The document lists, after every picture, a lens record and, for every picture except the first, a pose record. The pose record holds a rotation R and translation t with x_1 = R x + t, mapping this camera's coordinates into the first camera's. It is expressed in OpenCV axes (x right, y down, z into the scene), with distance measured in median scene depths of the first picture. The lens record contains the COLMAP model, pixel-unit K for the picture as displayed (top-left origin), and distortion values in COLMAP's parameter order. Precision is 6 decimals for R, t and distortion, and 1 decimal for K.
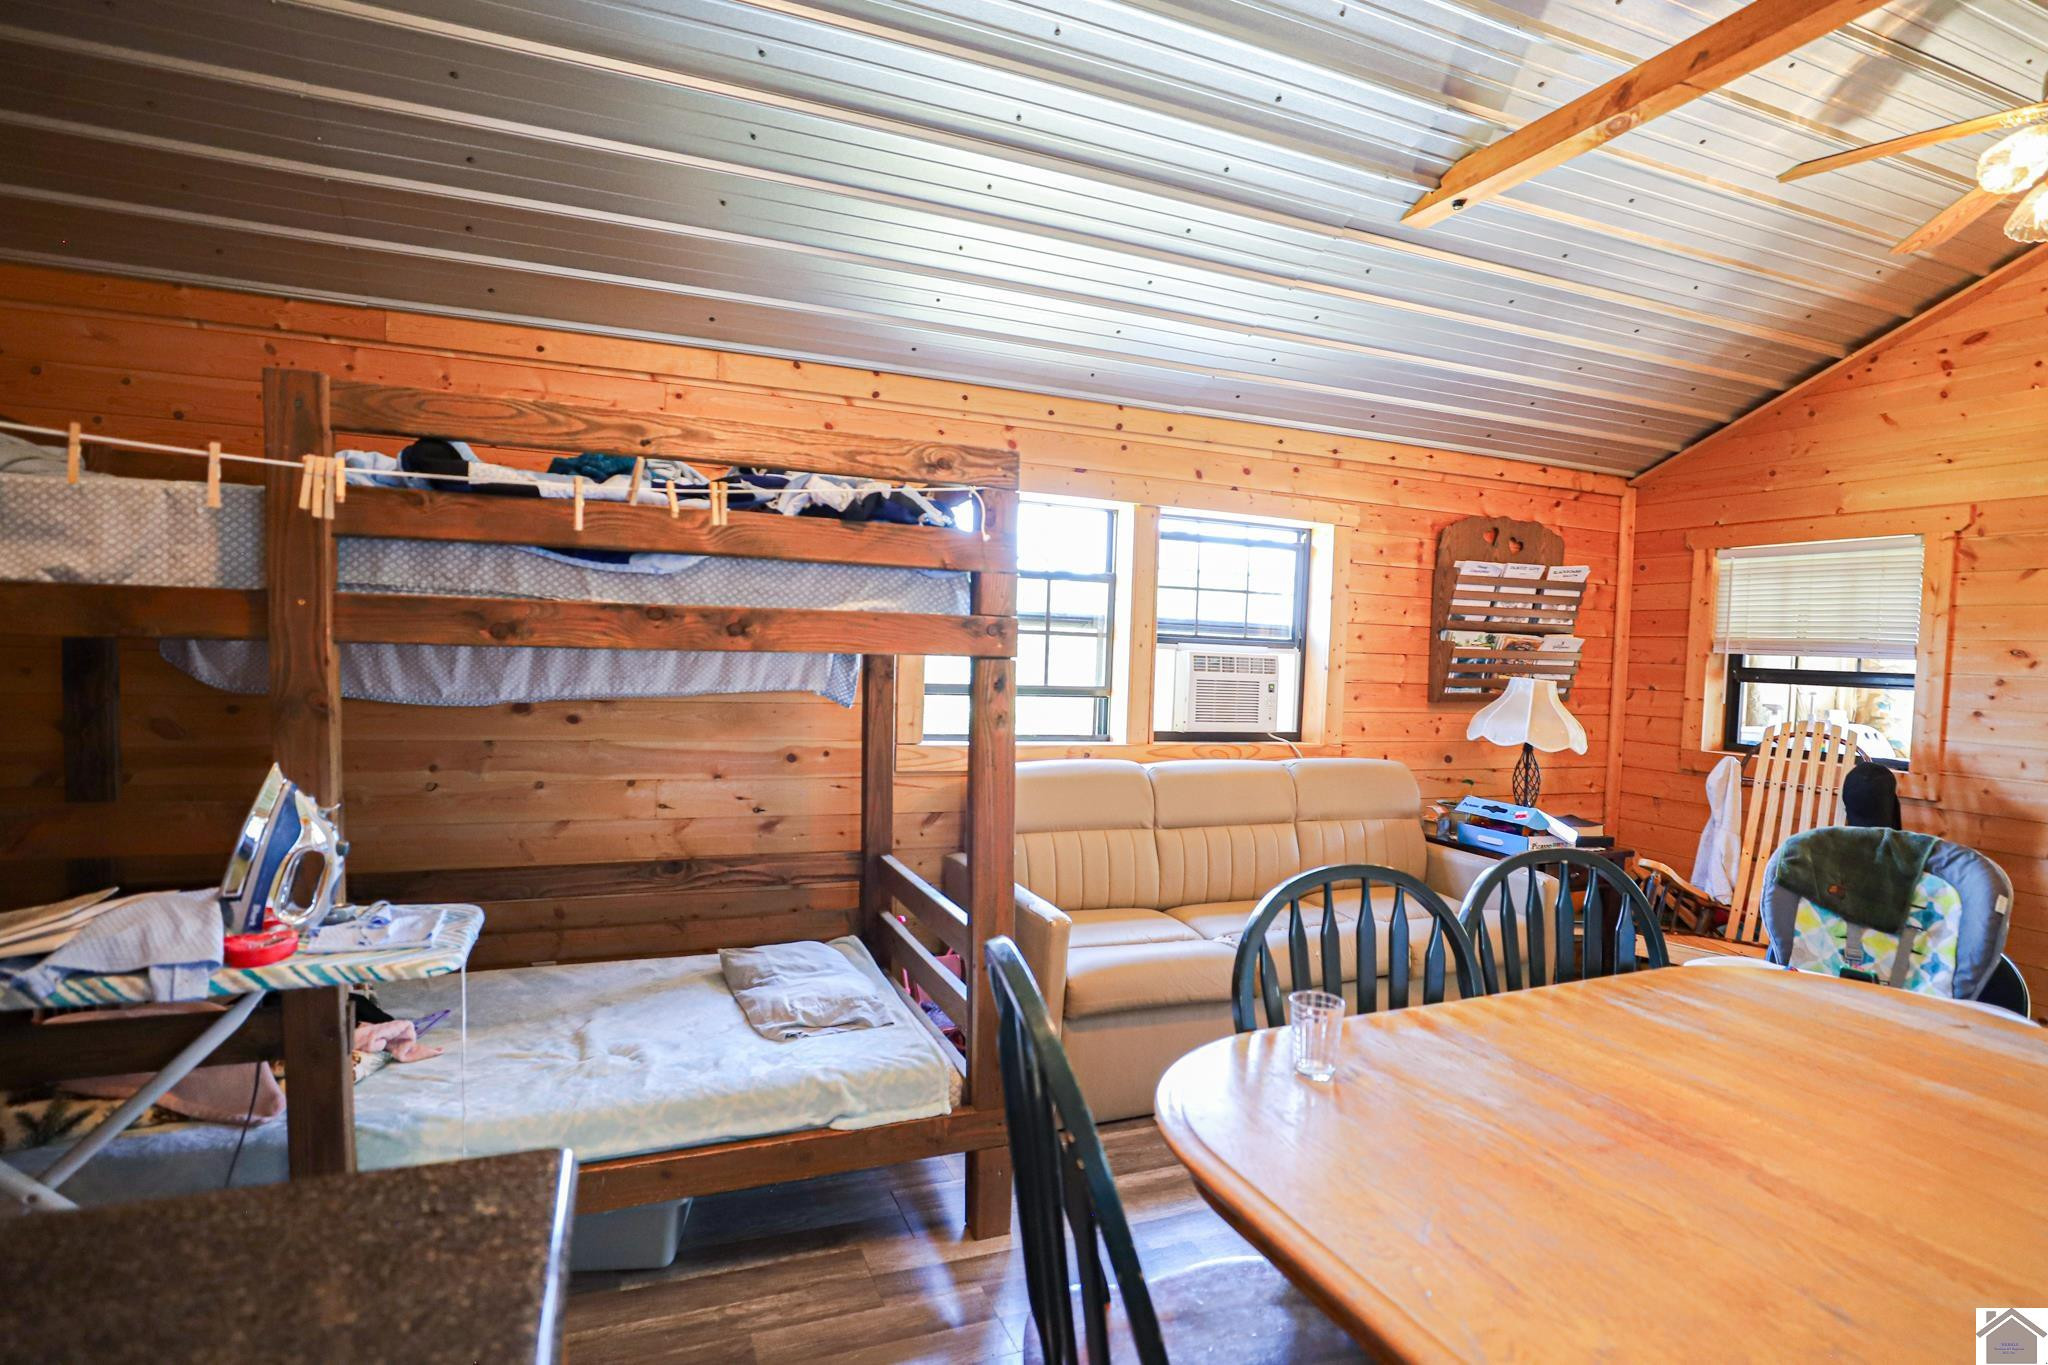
lens RADIAL K [[1023.3, 0, 1021.9], [0, 1023.3, 697.8], [0, 0, 1]] dist [-0.020538, 0.000544]
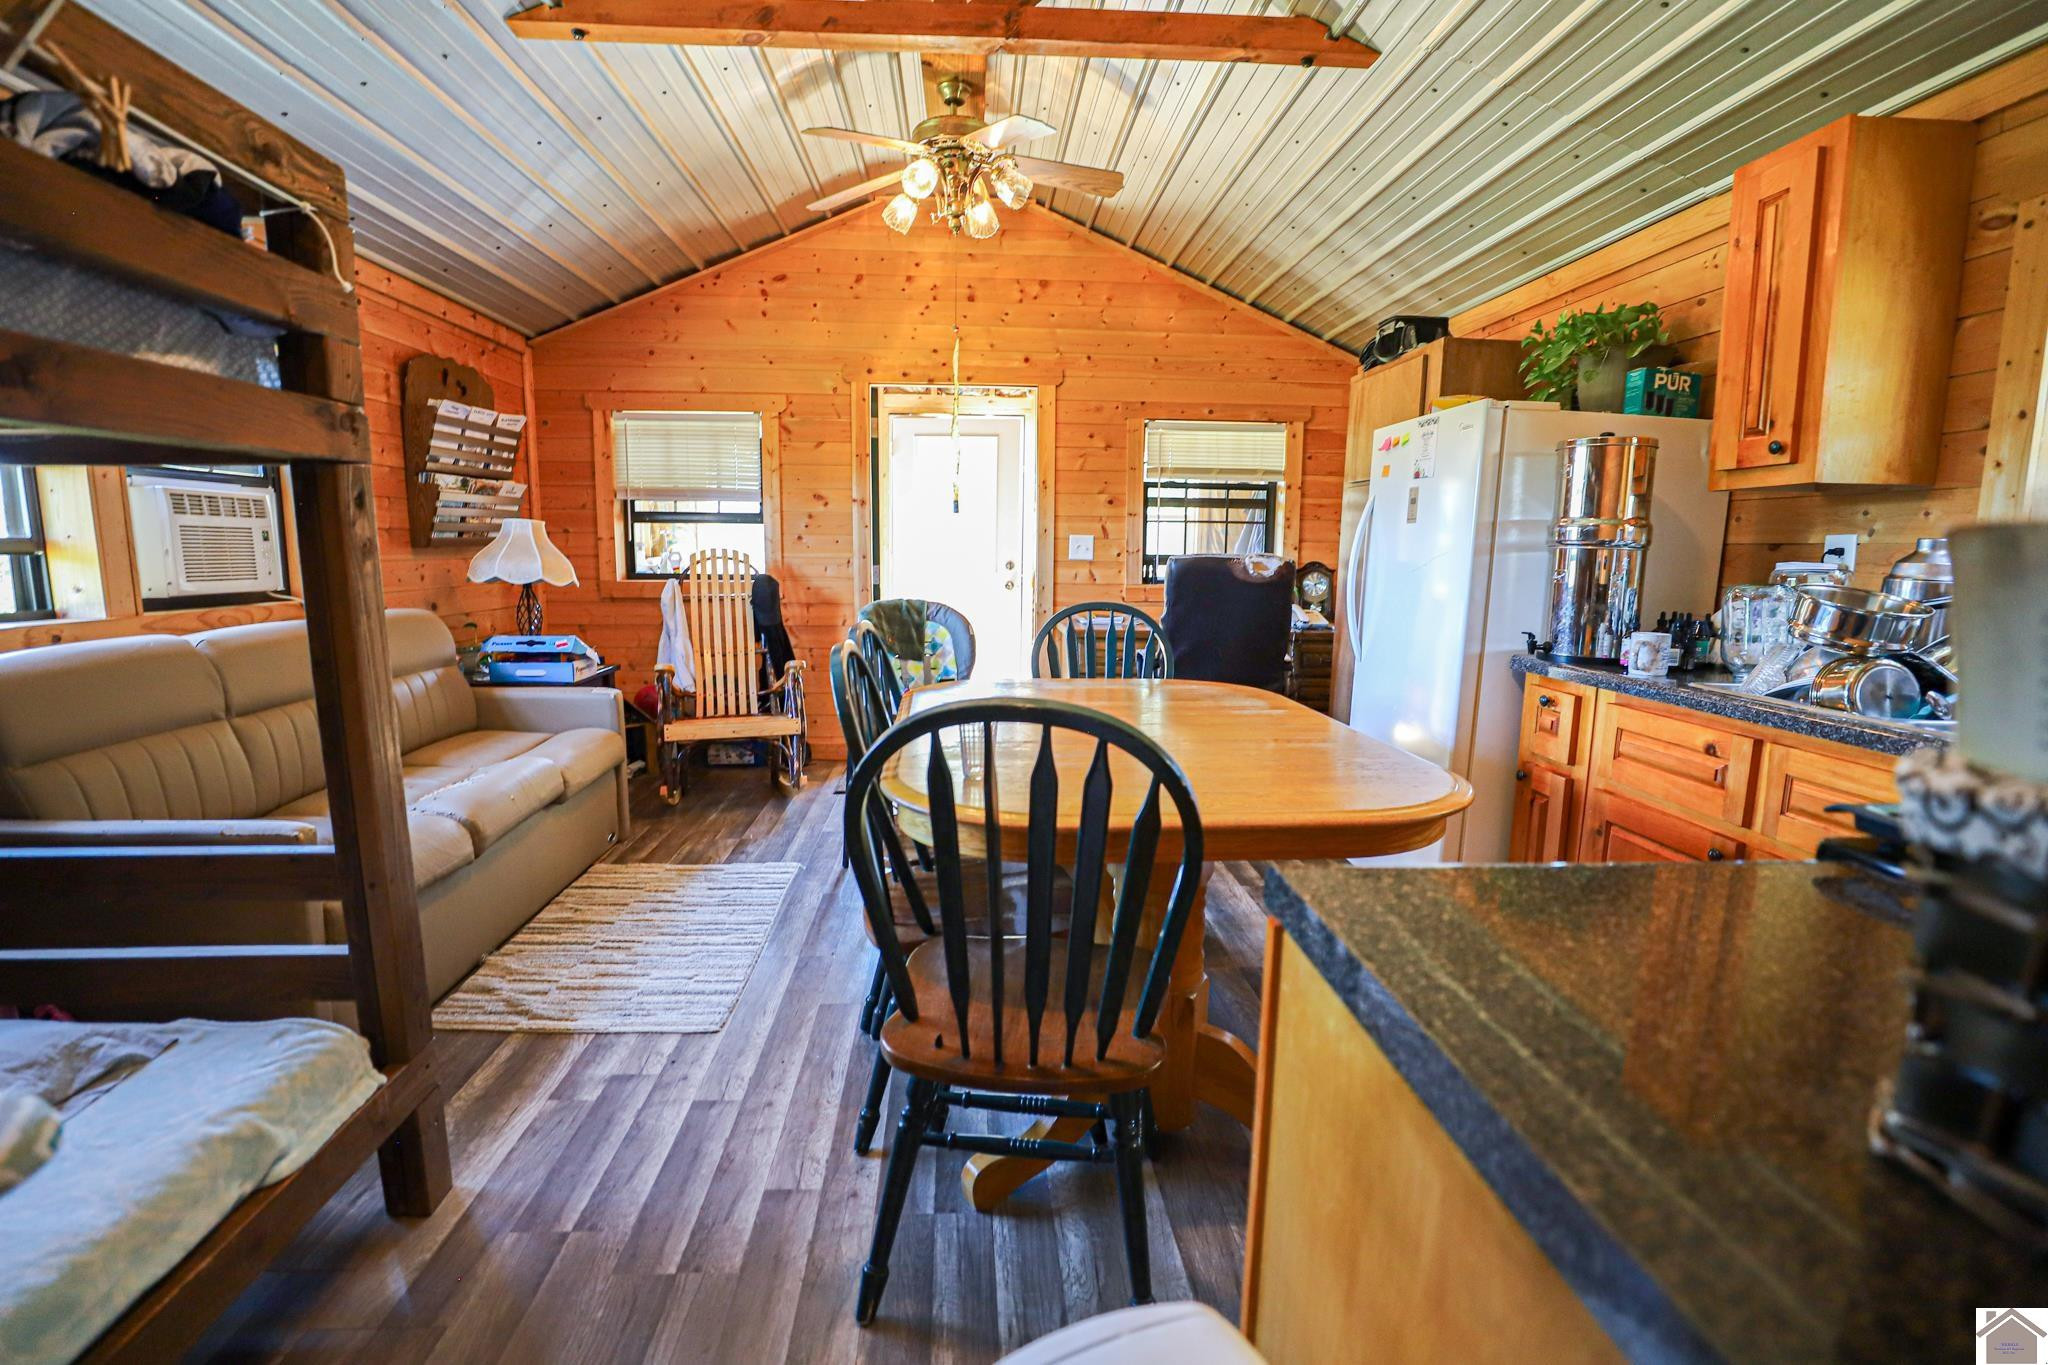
lens RADIAL K [[951.4, 0, 1023.2], [0, 951.4, 676.6], [0, 0, 1]] dist [-0.004354, 0.000579]
pose [[0.335825, -0.163954, 0.927545, -0.284681], [0.053277, 0.986464, 0.155080, 0.017144], [-0.940416, -0.002663, 0.340014, 0.180031]]
